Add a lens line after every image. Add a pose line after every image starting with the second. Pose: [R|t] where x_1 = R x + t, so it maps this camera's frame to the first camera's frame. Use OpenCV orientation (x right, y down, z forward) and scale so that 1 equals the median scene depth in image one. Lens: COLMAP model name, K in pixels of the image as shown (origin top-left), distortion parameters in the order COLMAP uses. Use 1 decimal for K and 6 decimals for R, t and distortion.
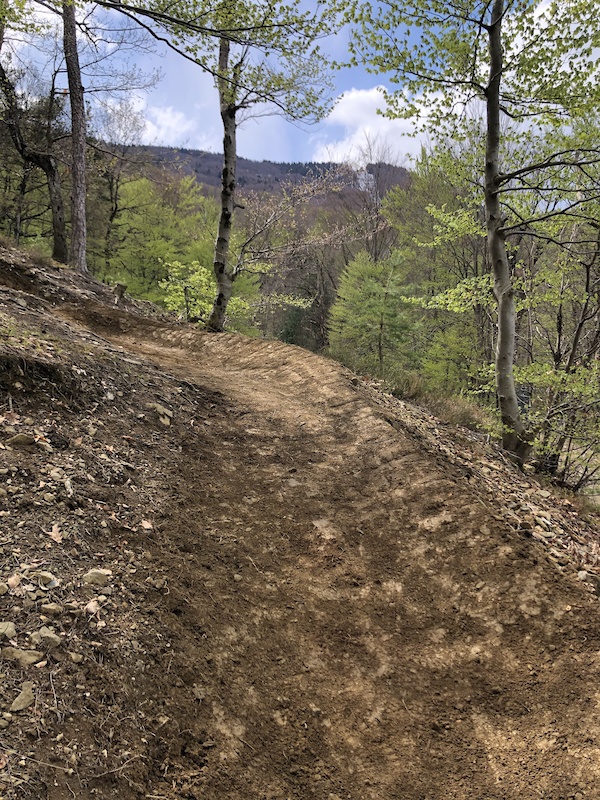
lens RADIAL K [[666.8, 0, 347.6], [0, 666.8, 401.8], [0, 0, 1]] dist [0.069803, -0.124842]
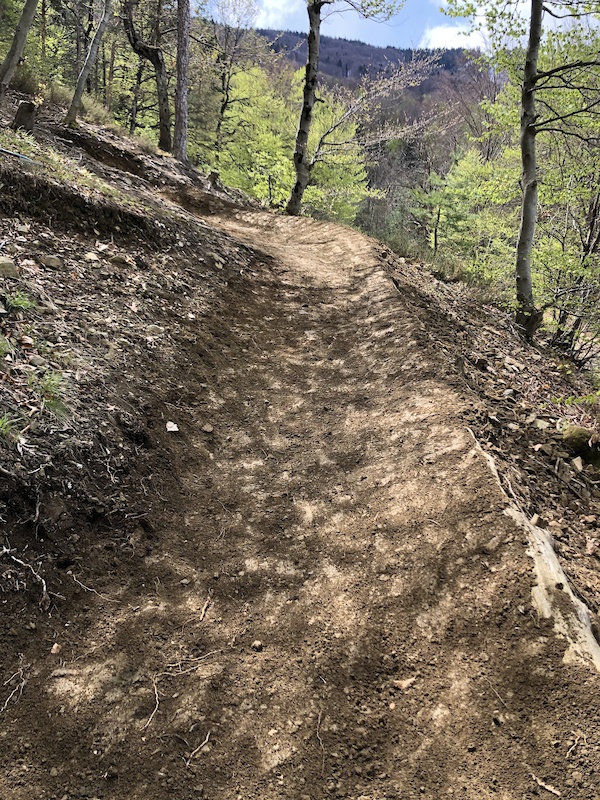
lens RADIAL K [[666.8, 0, 347.6], [0, 666.8, 401.8], [0, 0, 1]] dist [0.069803, -0.124842]
pose [[0.987192, 0.074023, -0.141326, 0.116492], [-0.053609, 0.988248, 0.143149, 0.053194], [0.150261, -0.133740, 0.979559, -0.199384]]
